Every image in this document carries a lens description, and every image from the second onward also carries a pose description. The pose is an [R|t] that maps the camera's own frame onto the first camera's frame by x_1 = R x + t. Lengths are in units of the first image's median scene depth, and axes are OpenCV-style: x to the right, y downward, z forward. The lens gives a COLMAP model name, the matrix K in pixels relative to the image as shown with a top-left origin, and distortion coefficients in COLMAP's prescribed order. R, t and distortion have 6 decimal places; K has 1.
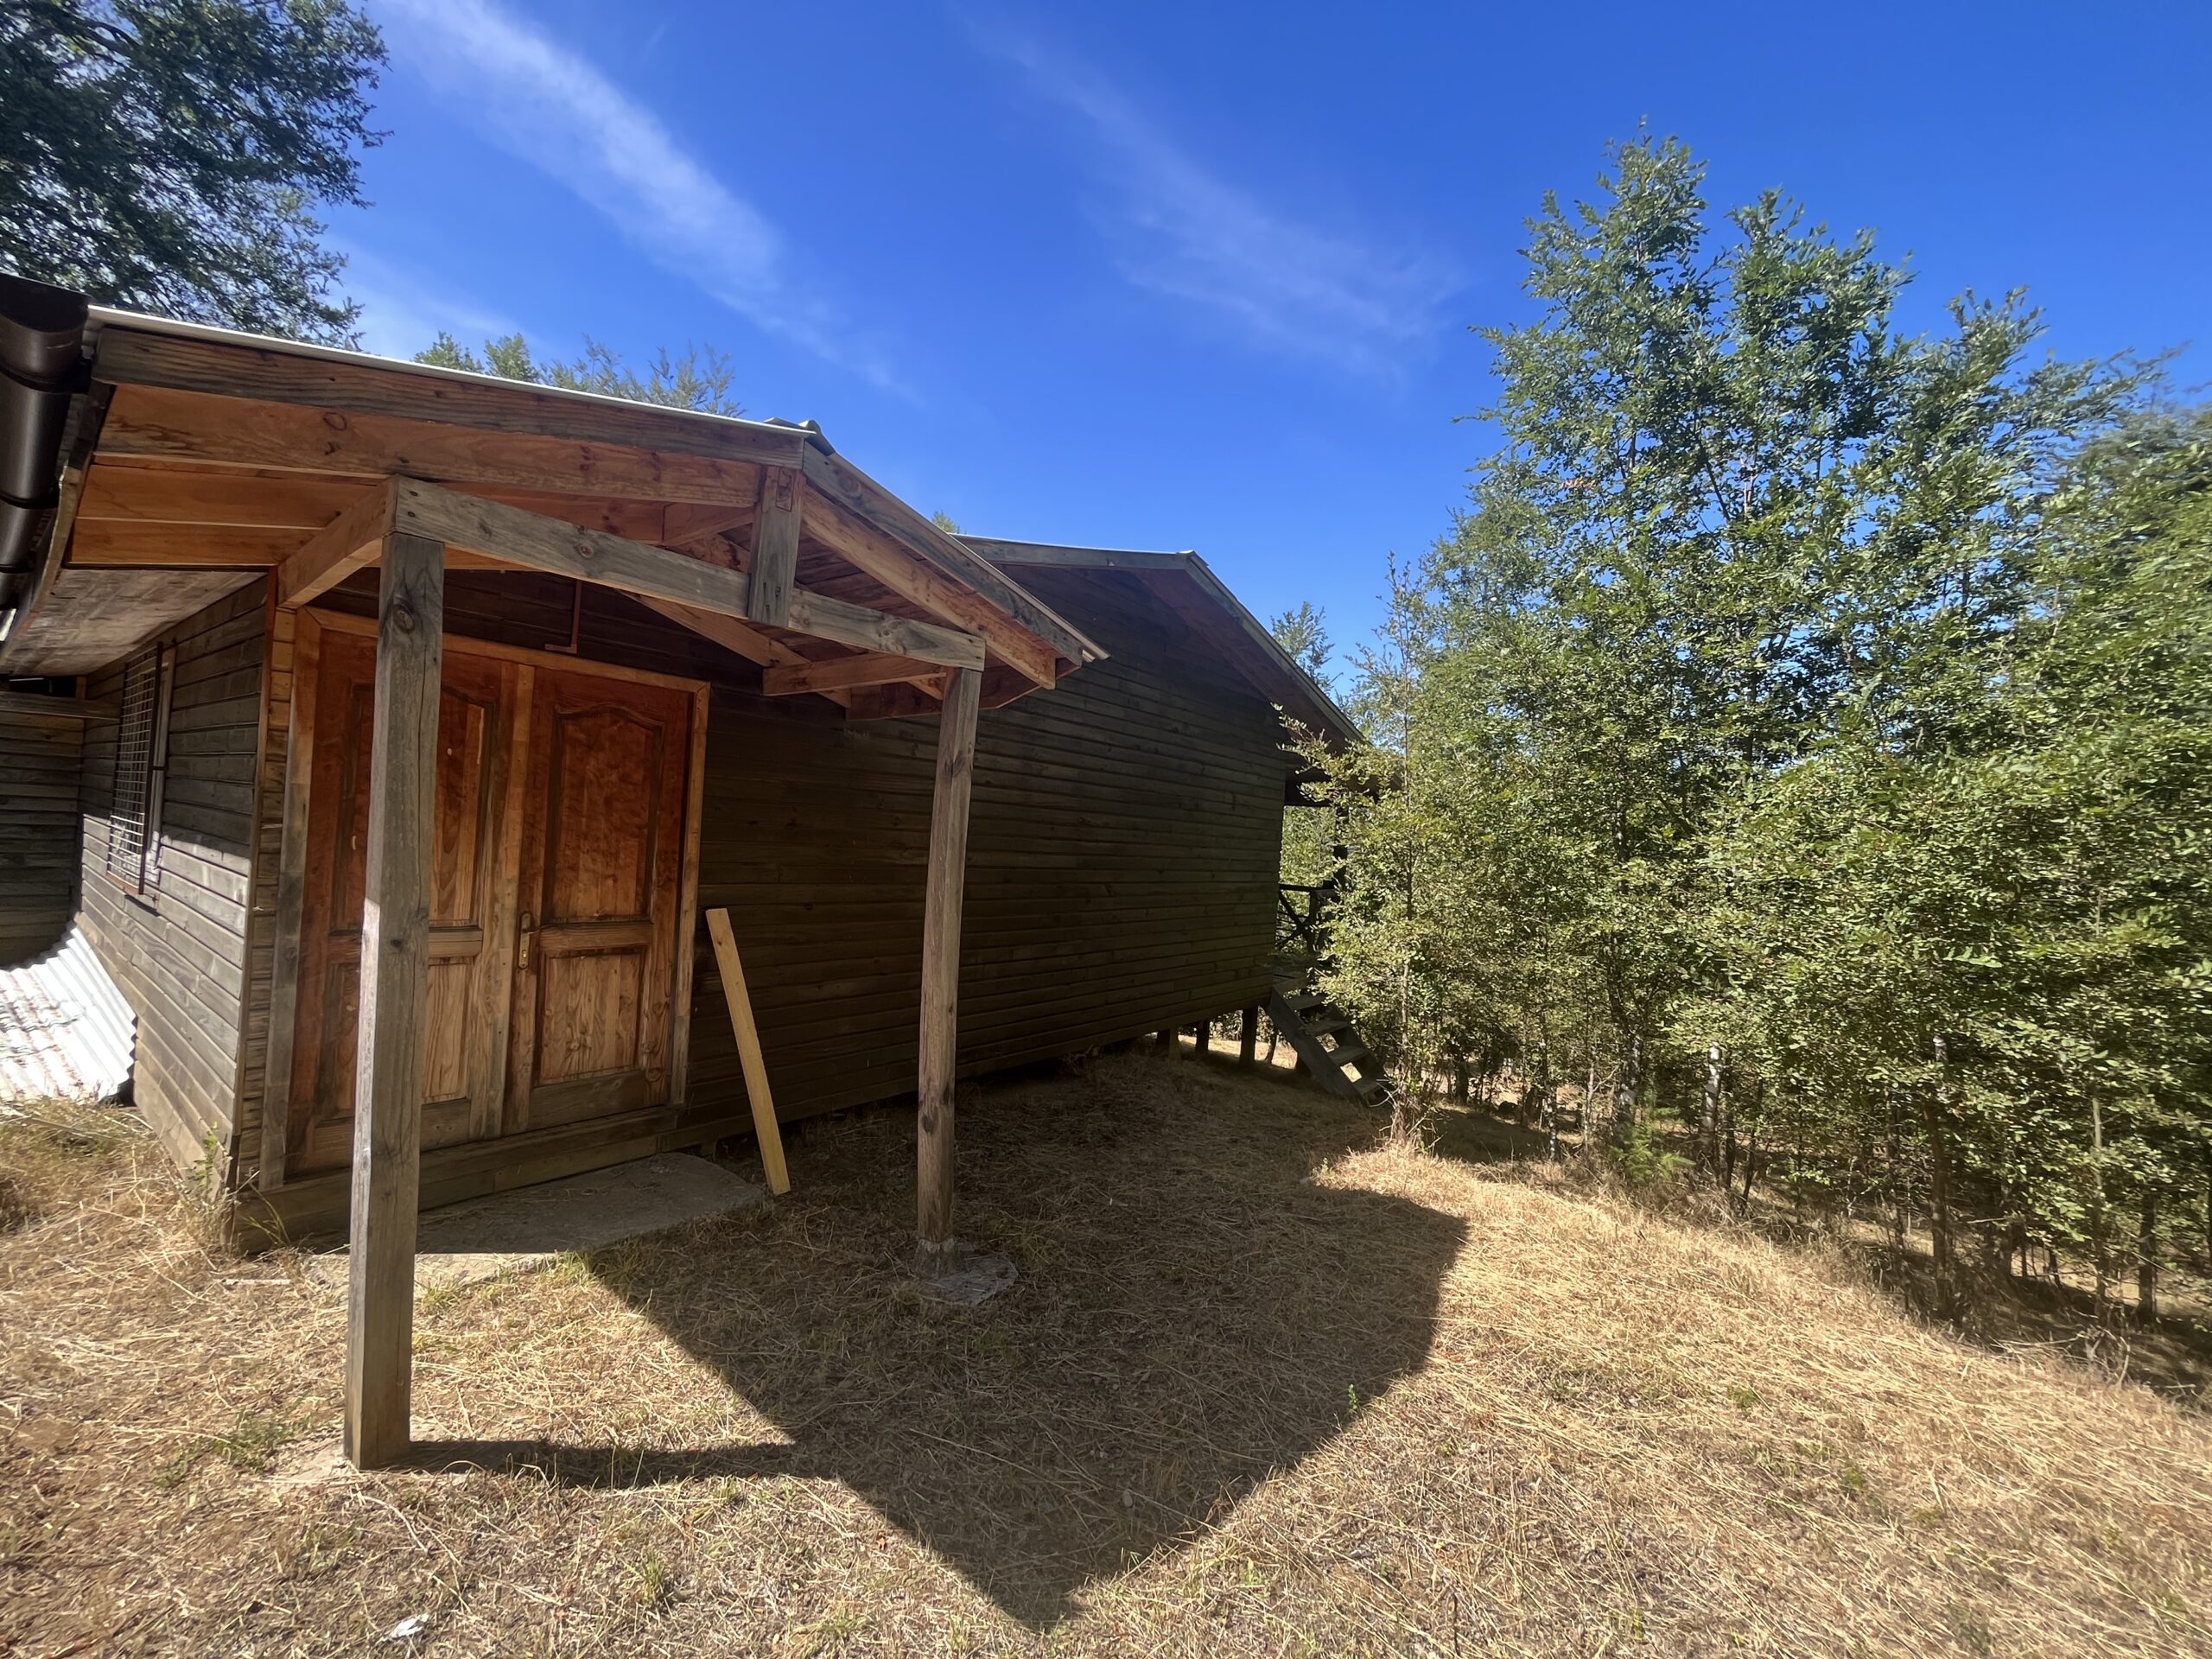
lens RADIAL K [[869.3, 0, 1096.0], [0, 869.3, 832.5], [0, 0, 1]] dist [-0.007645, 0.000250]
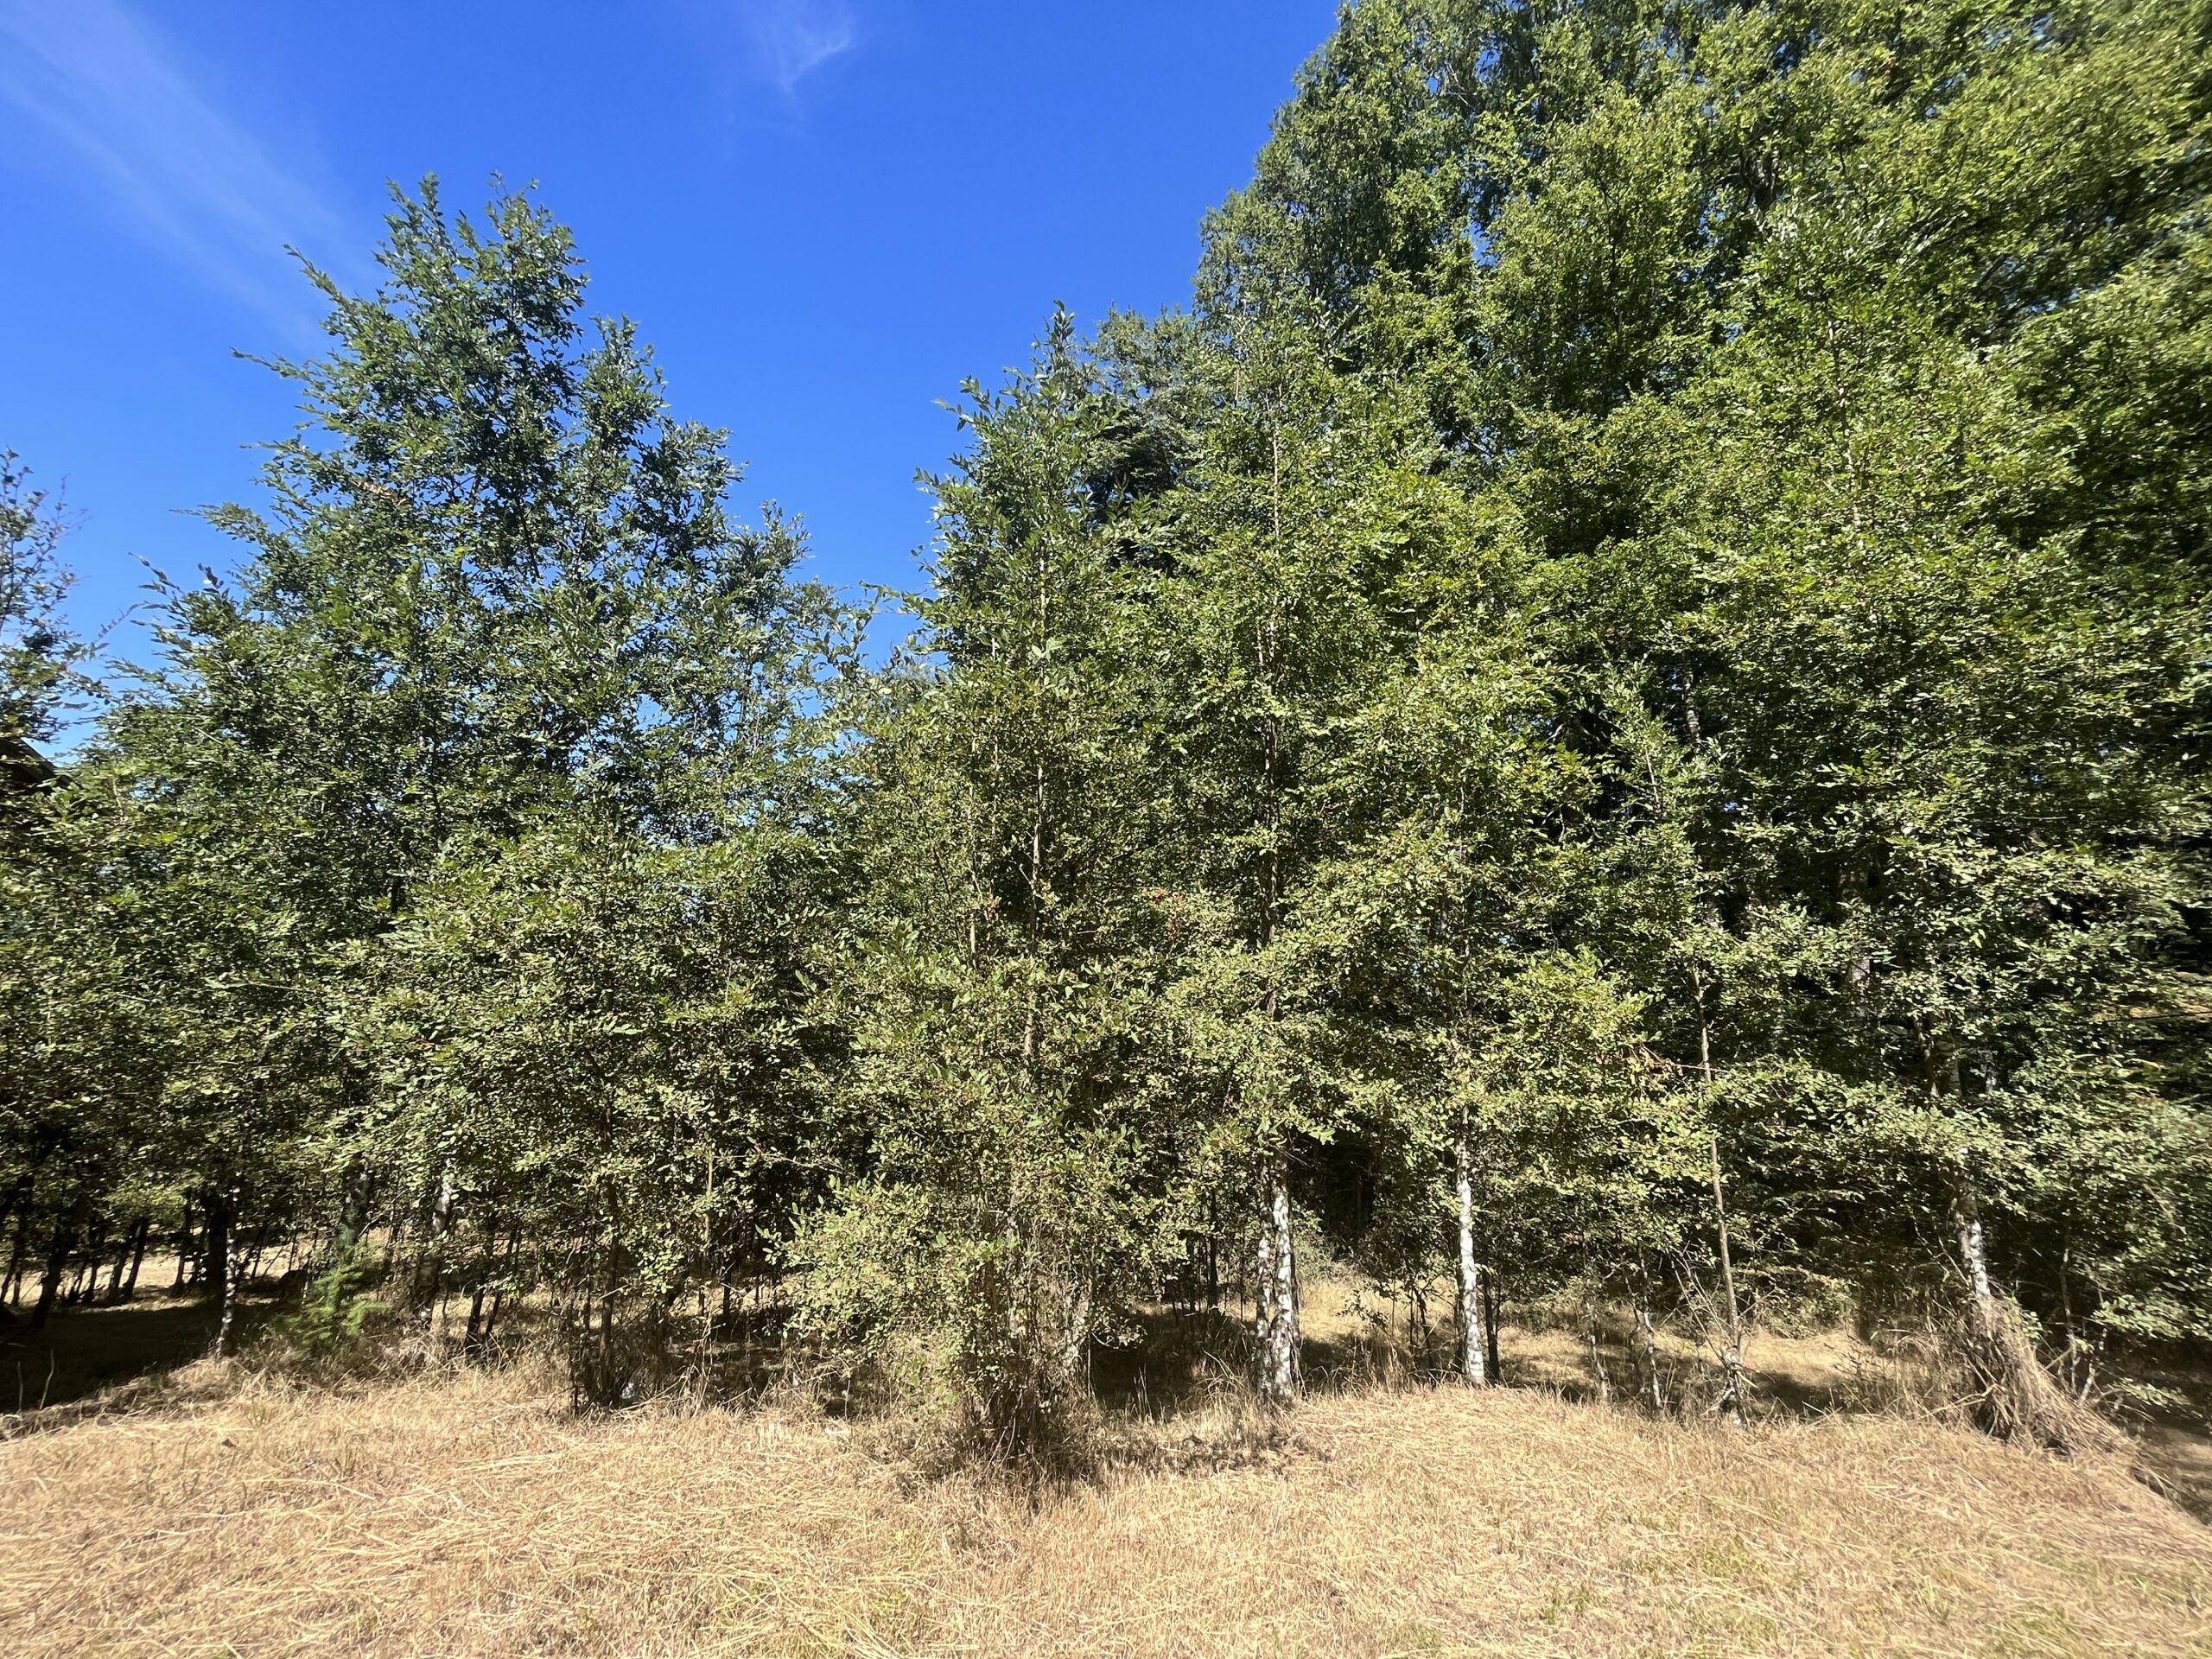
lens RADIAL K [[869.3, 0, 1096.0], [0, 869.3, 832.5], [0, 0, 1]] dist [-0.007645, 0.000250]
pose [[0.482557, 0.138166, 0.864898, 0.198243], [-0.031465, 0.989577, -0.140527, 0.022676], [-0.875299, 0.040598, 0.481874, -0.008425]]
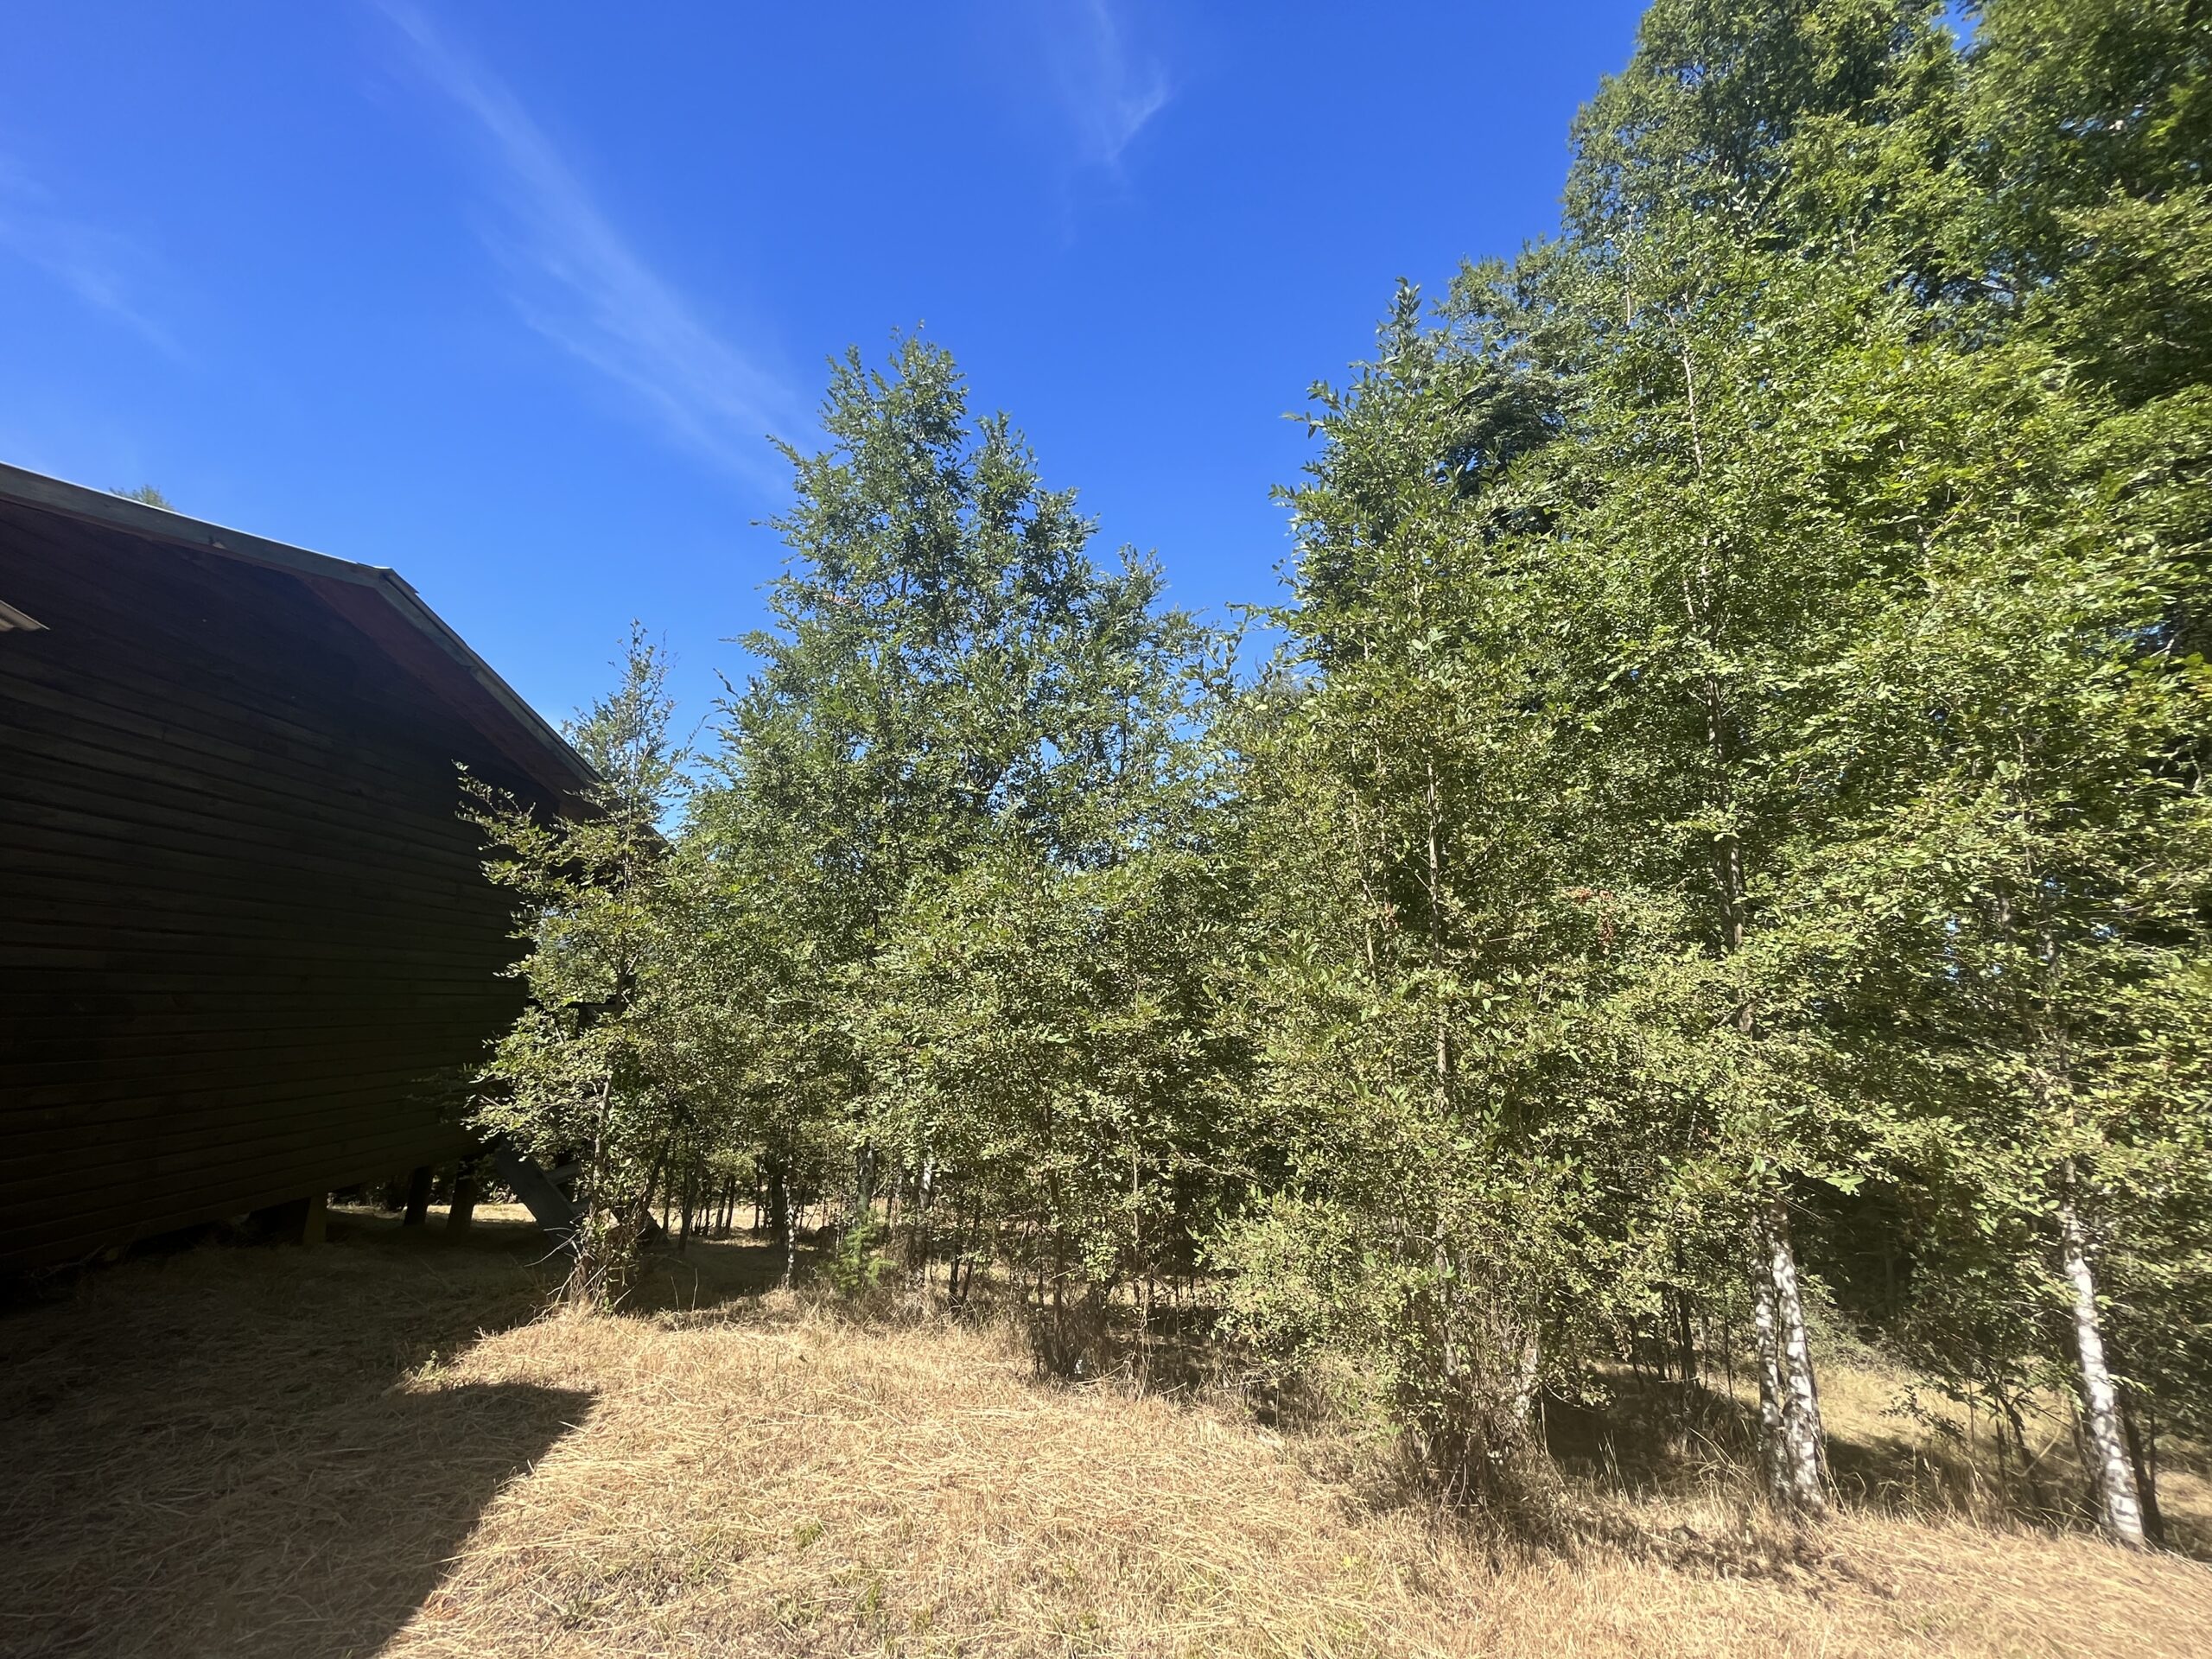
lens RADIAL K [[869.3, 0, 1096.0], [0, 869.3, 832.5], [0, 0, 1]] dist [-0.007645, 0.000250]
pose [[0.793870, 0.099323, 0.599921, 0.184034], [-0.014137, 0.989318, -0.145084, 0.023013], [-0.607923, 0.106696, 0.786794, 0.006318]]
